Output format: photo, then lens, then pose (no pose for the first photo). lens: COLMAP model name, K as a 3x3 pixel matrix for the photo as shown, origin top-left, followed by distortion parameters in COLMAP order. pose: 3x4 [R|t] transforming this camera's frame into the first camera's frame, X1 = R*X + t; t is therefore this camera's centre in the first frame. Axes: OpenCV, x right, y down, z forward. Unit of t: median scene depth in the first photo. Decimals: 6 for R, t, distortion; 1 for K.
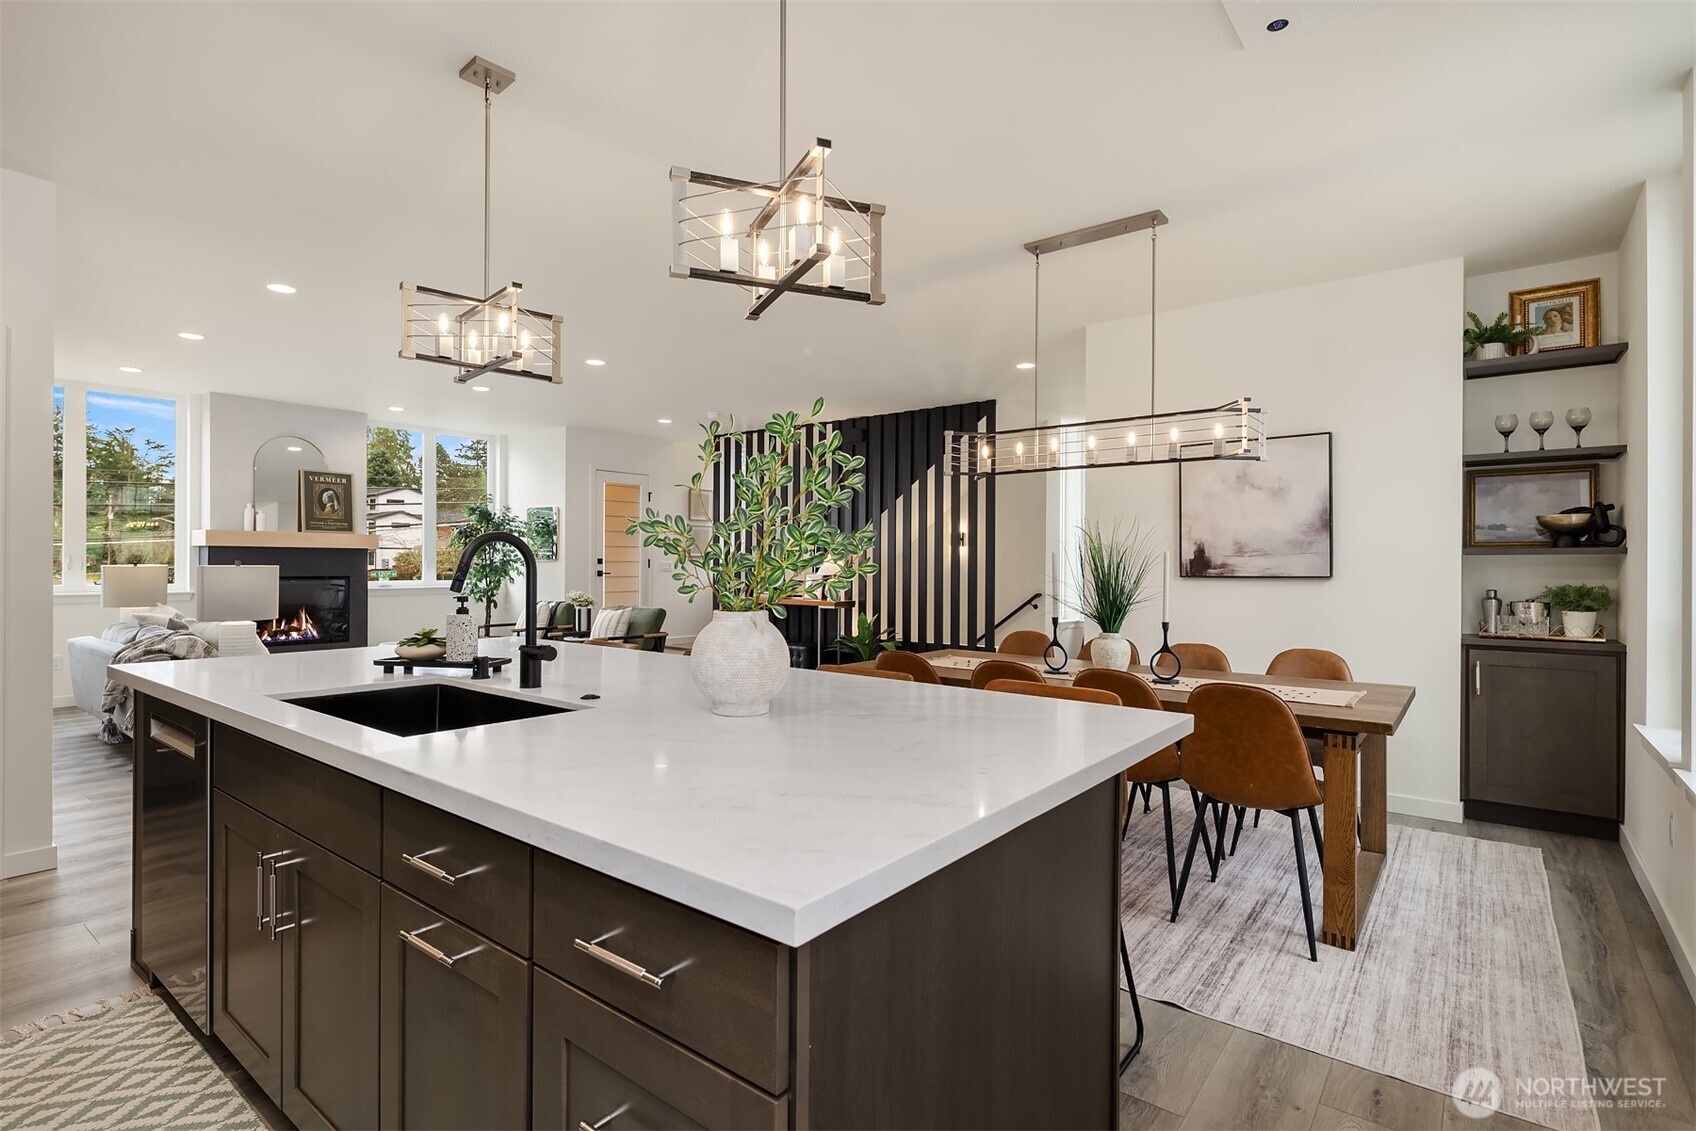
lens RADIAL K [[812.5, 0, 820.7], [0, 812.5, 561.0], [0, 0, 1]] dist [-0.001291, -0.002598]
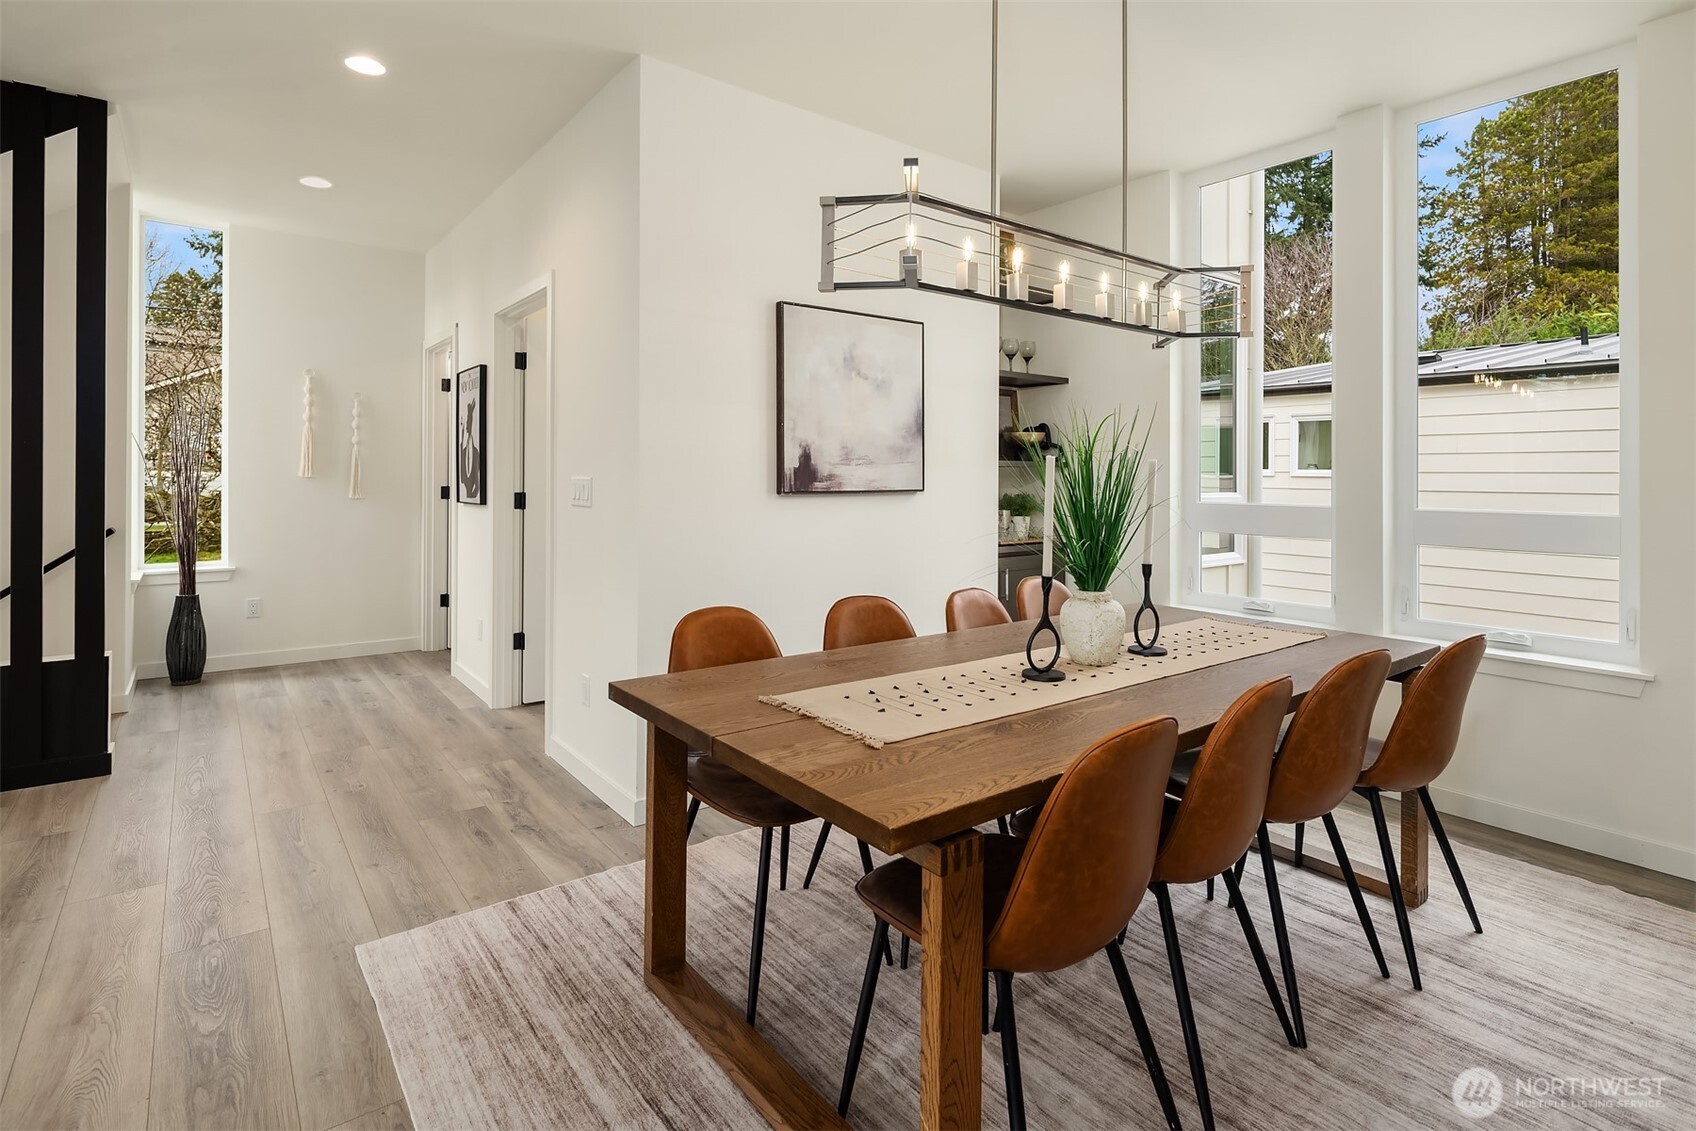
lens RADIAL K [[812.5, 0, 842.1], [0, 812.5, 465.4], [0, 0, 1]] dist [-0.001291, -0.002598]
pose [[0.207331, 0.006783, 0.978247, -0.120688], [-0.008770, 0.999949, -0.005075, -0.000707], [-0.978231, -0.007527, 0.207380, 0.456935]]
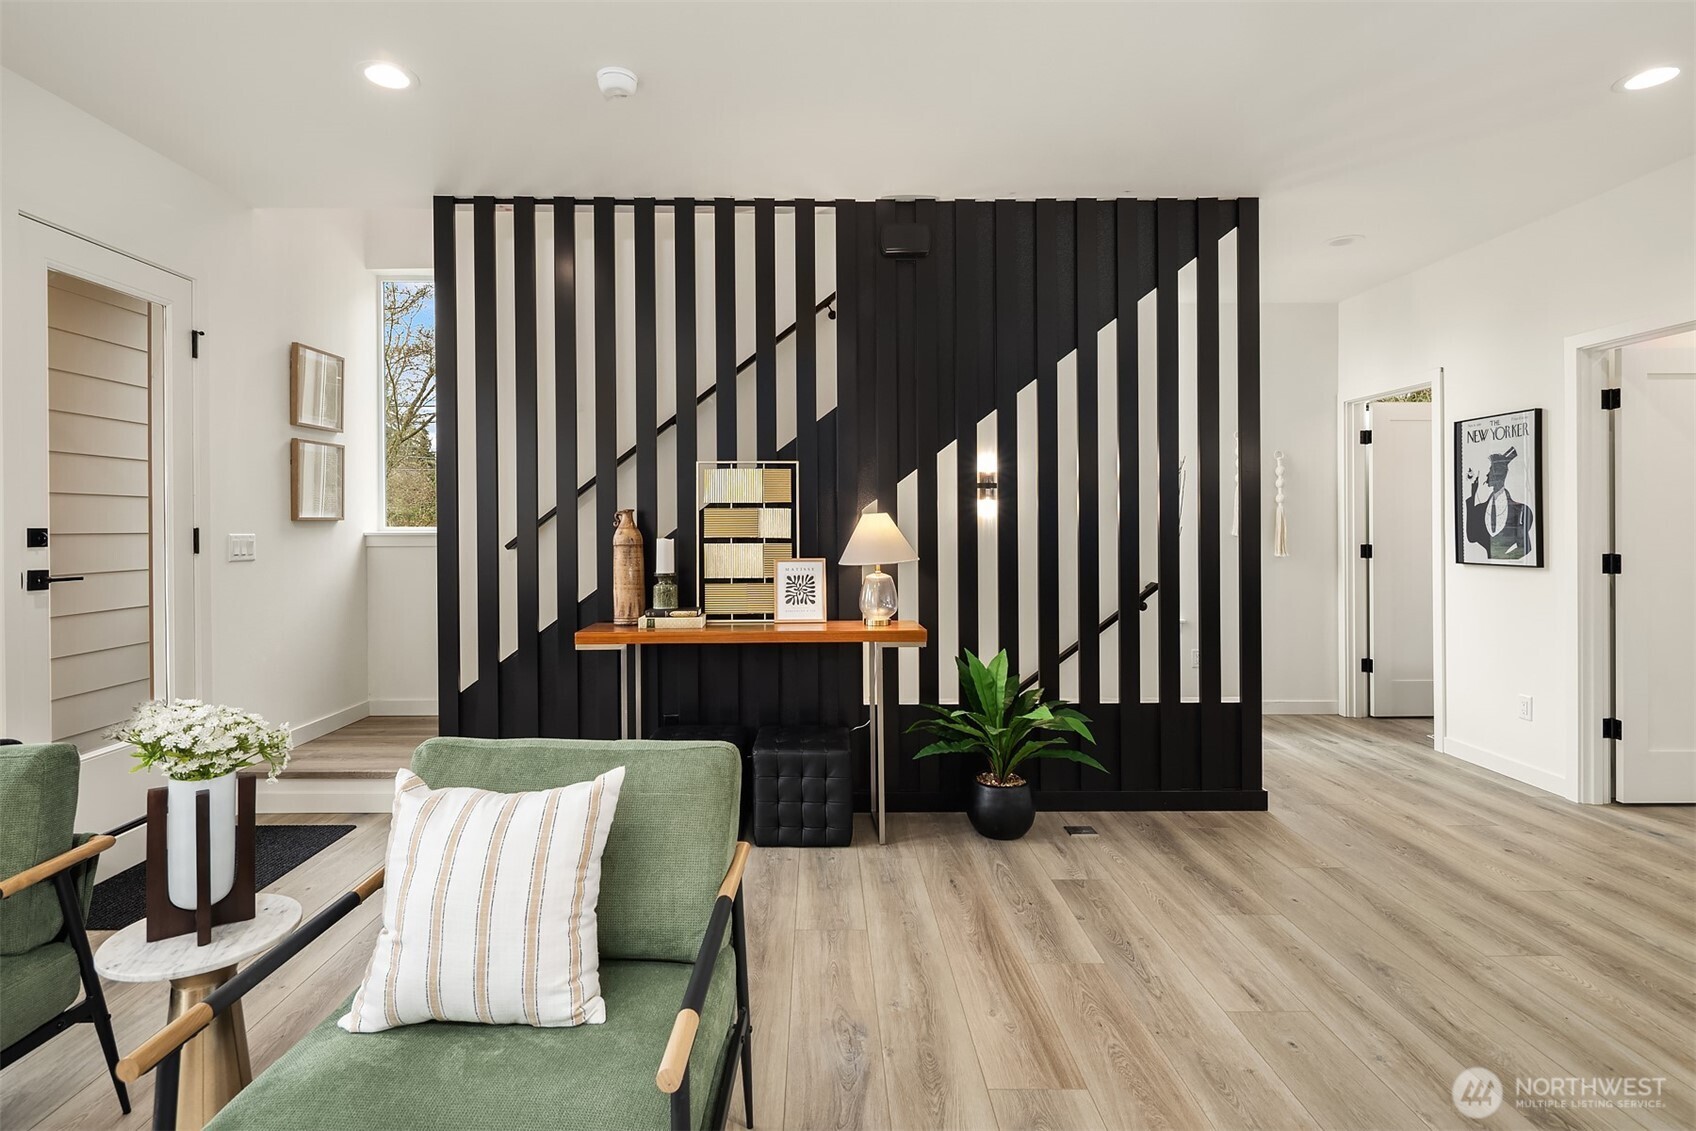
lens RADIAL K [[826.2, 0, 791.1], [0, 826.2, 534.5], [0, 0, 1]] dist [0.002171, -0.001866]
pose [[0.777490, -0.013290, 0.628755, -0.290796], [0.005573, 0.999883, 0.014244, -0.003948], [-0.628870, -0.007570, 0.777473, 0.709022]]
